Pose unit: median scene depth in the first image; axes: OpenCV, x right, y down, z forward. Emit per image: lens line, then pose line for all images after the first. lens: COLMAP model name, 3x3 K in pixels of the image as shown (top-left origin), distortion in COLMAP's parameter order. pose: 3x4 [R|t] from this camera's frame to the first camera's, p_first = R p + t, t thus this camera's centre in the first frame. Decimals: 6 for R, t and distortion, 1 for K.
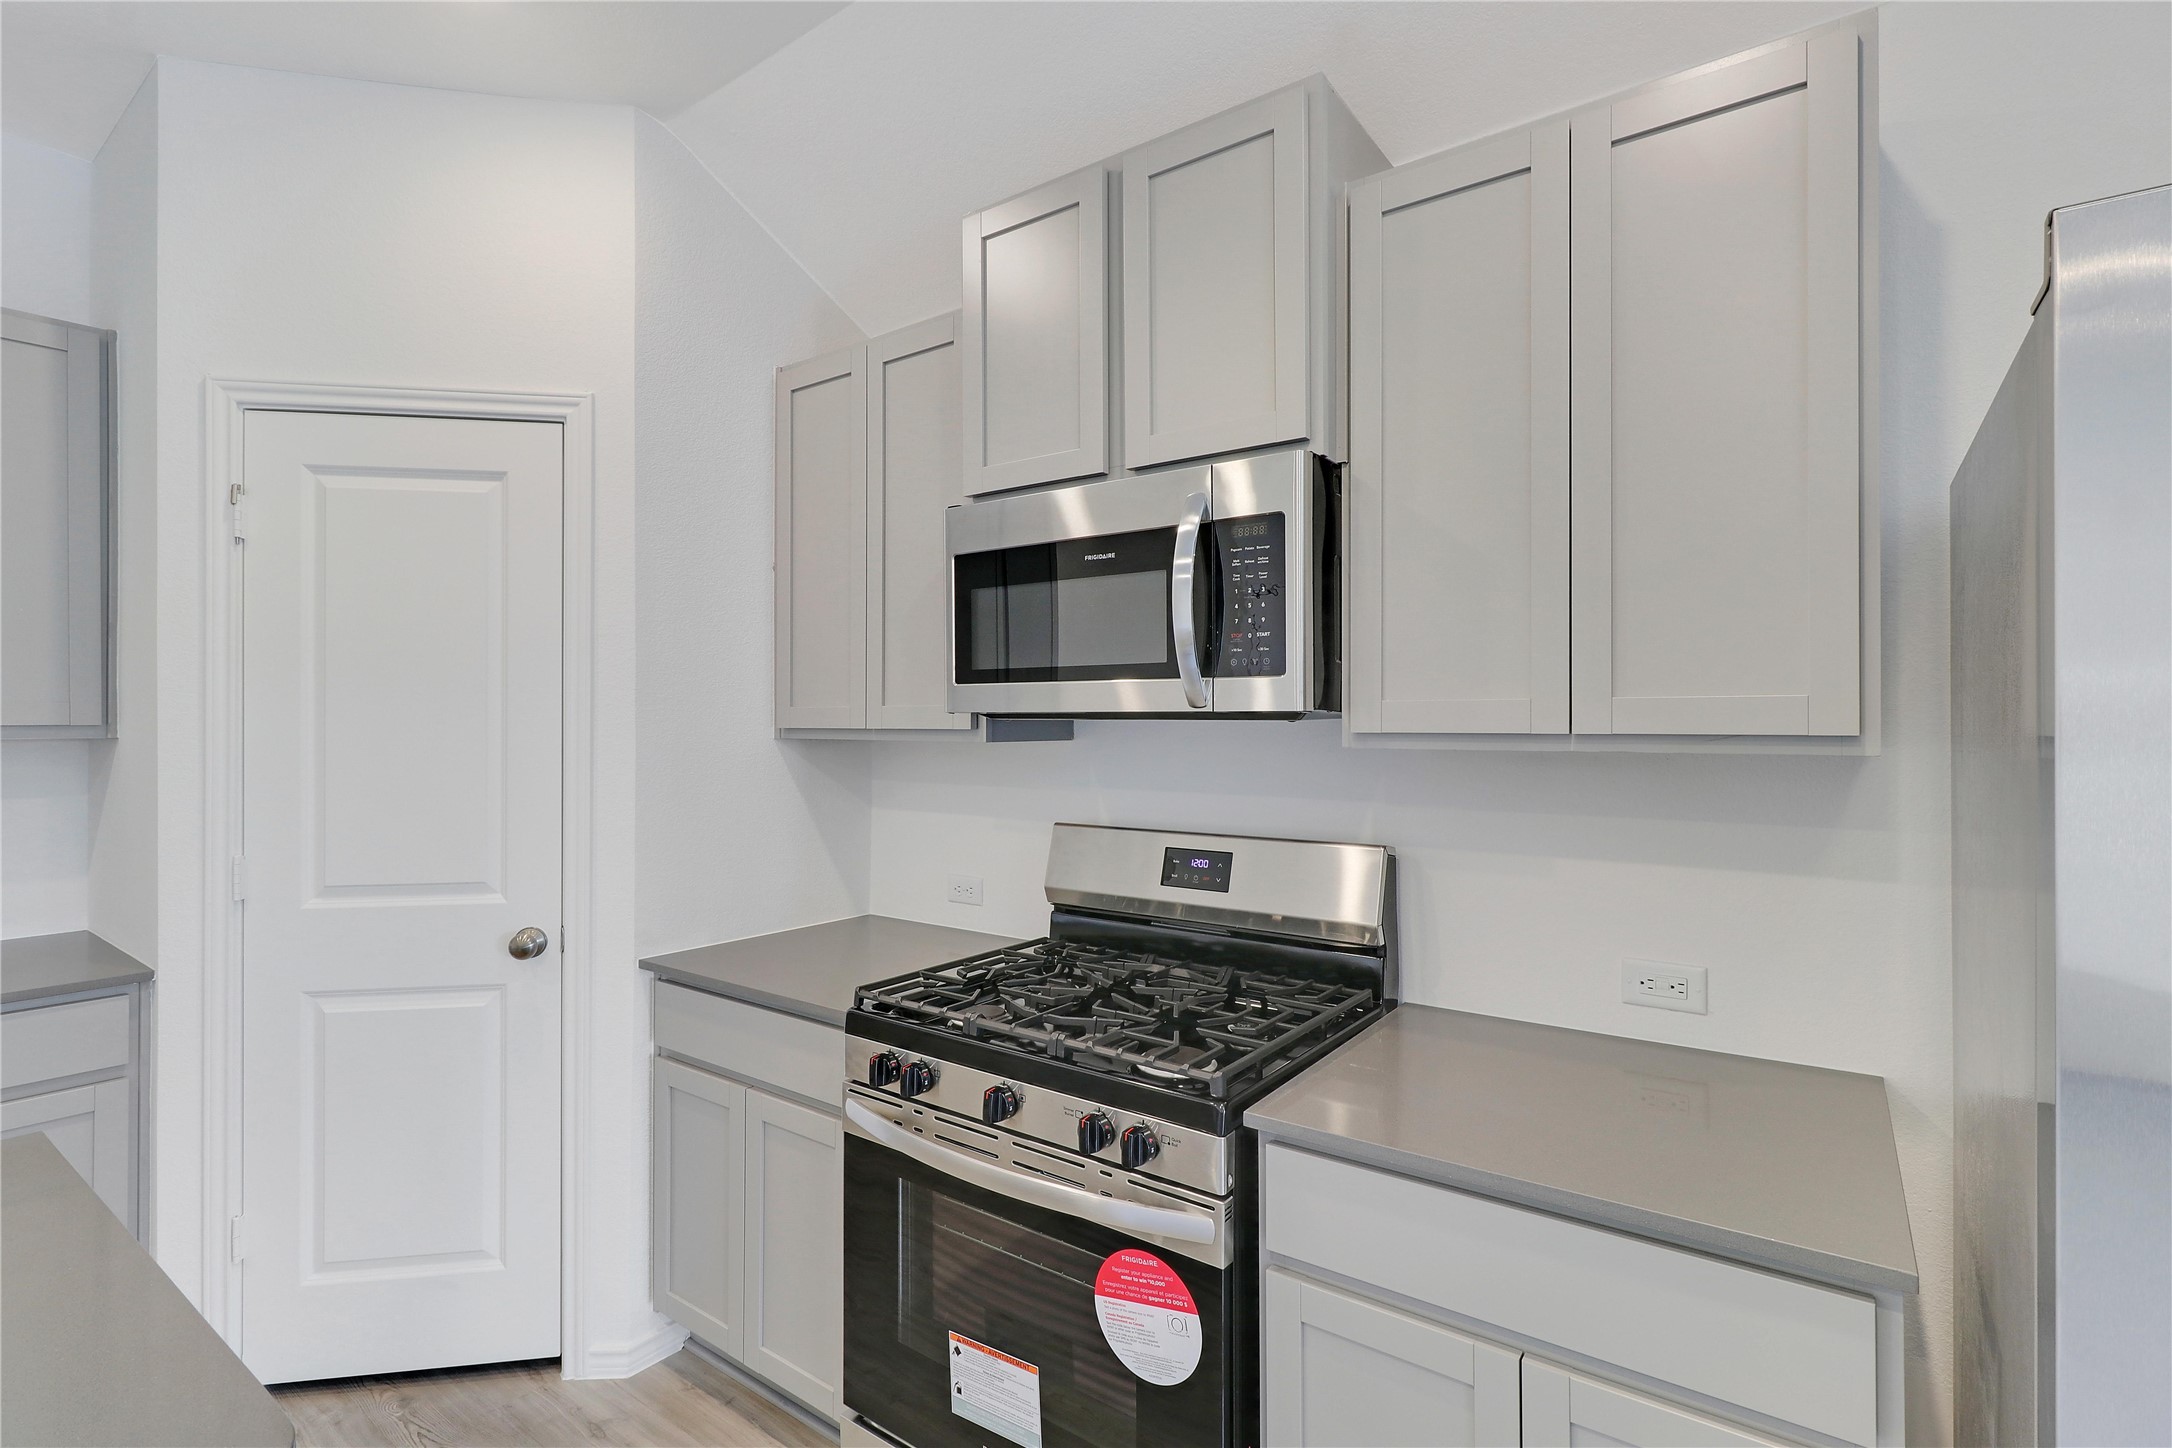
lens RADIAL K [[1023.7, 0, 1084.6], [0, 1023.7, 724.1], [0, 0, 1]] dist [0.001326, 0.000097]
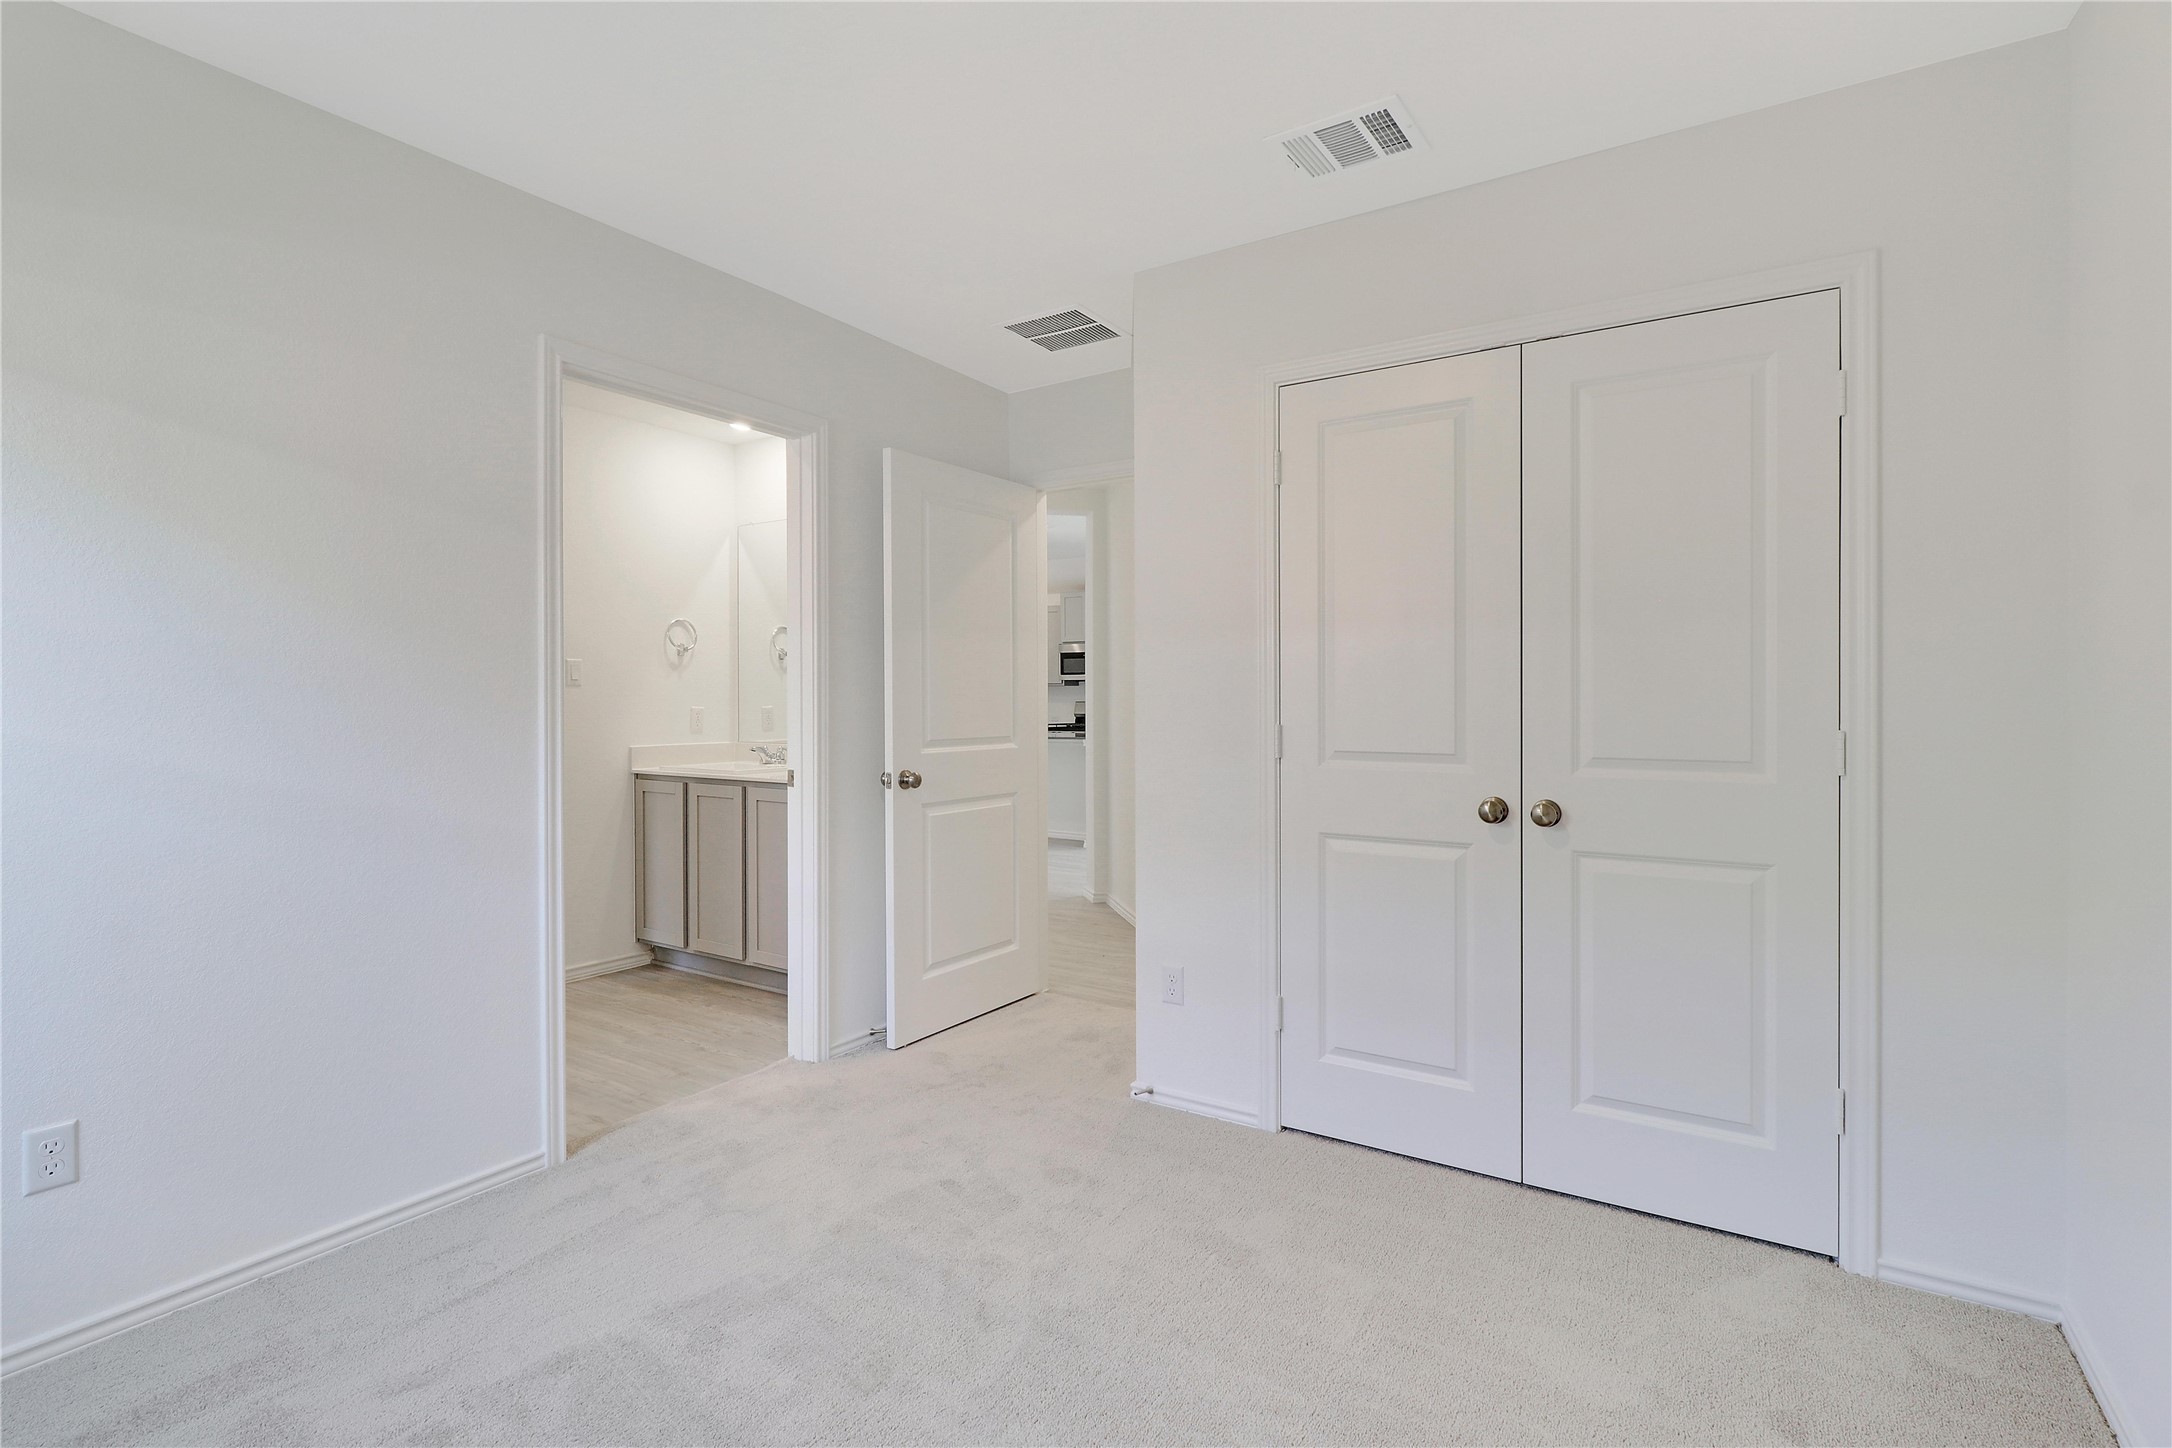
lens RADIAL K [[1023.7, 0, 1091.9], [0, 1023.7, 710.5], [0, 0, 1]] dist [0.001326, 0.000097]
pose [[-0.075454, -0.002868, 0.997145, -5.745279], [-0.000507, 0.999996, 0.002838, 0.138498], [-0.997149, -0.000292, -0.075455, 1.265241]]
